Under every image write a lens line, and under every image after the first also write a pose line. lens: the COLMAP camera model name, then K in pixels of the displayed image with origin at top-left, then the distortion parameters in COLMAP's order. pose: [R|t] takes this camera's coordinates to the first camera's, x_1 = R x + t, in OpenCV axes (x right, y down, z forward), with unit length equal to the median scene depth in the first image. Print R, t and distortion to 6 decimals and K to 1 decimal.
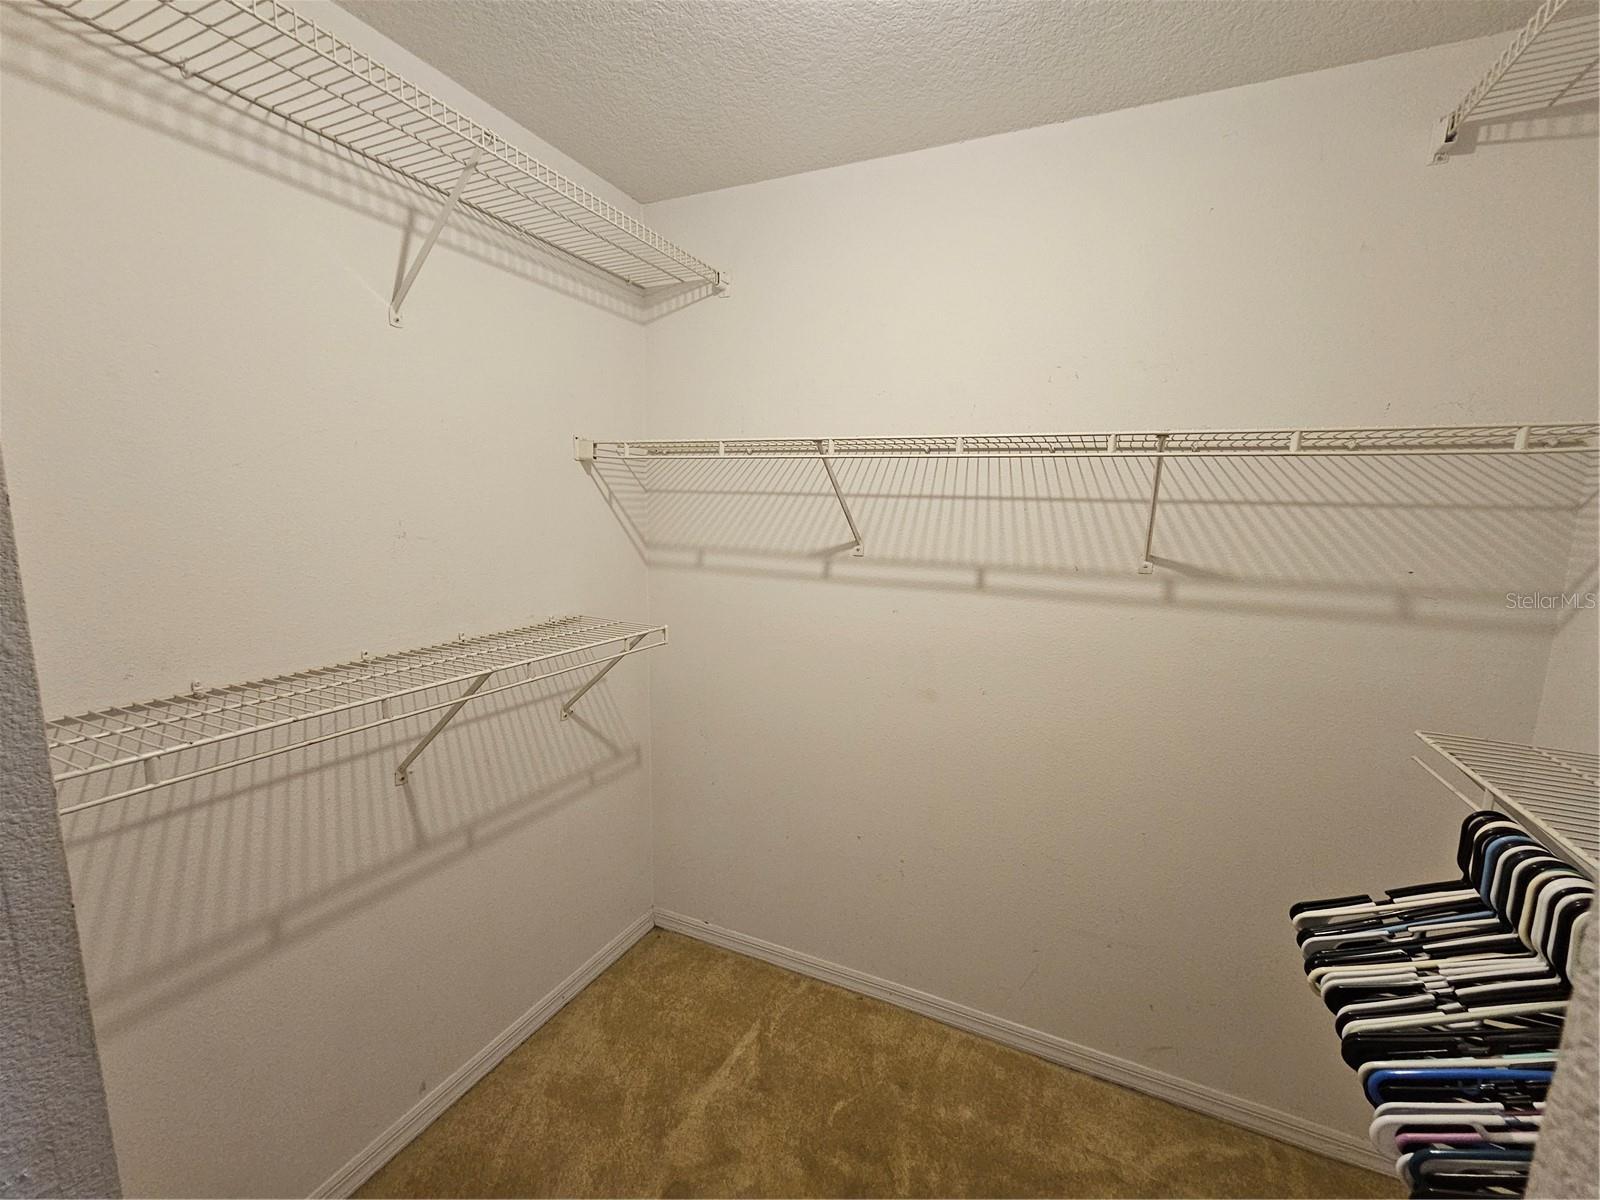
lens RADIAL K [[657.9, 0, 804.5], [0, 657.9, 607.0], [0, 0, 1]] dist [-0.001069, 0.000467]
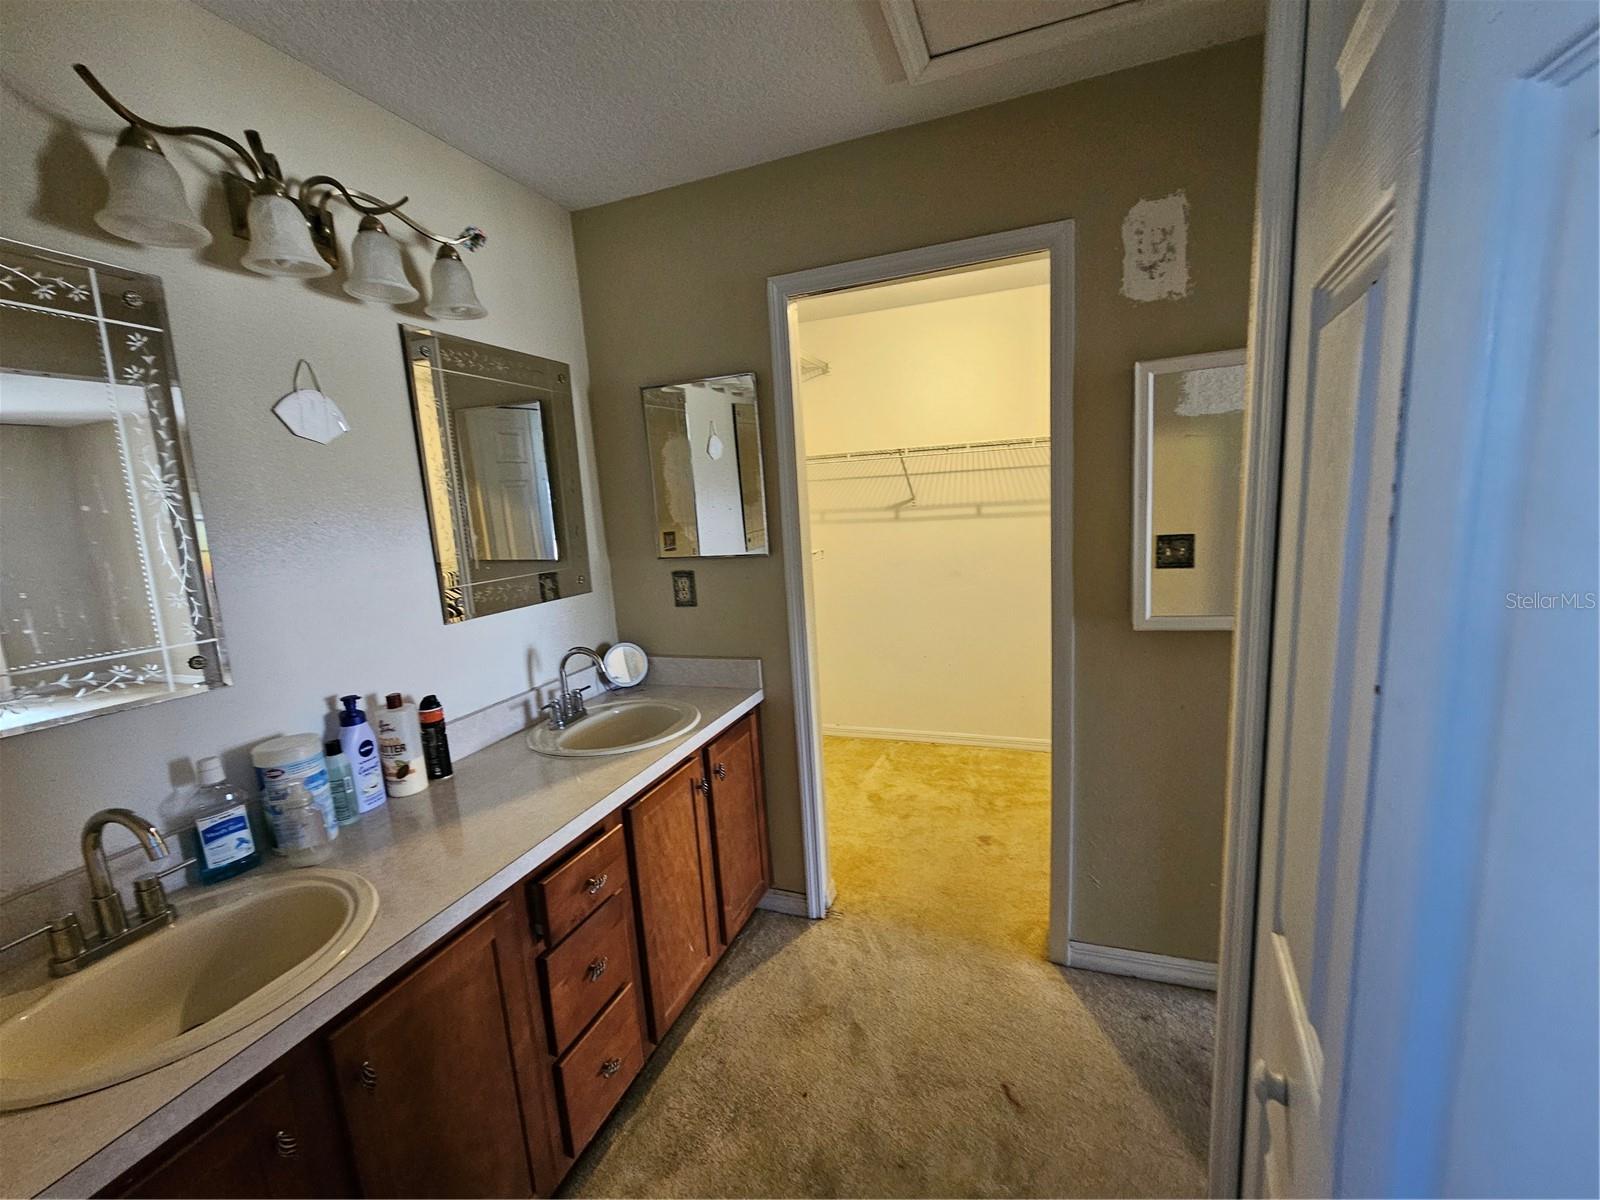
lens RADIAL K [[657.9, 0, 810.0], [0, 657.9, 599.5], [0, 0, 1]] dist [-0.001069, 0.000467]
pose [[0.993632, -0.092996, 0.063619, -0.391292], [0.092773, 0.995666, 0.006456, 0.163623], [-0.063944, -0.000512, 0.997953, -0.957276]]
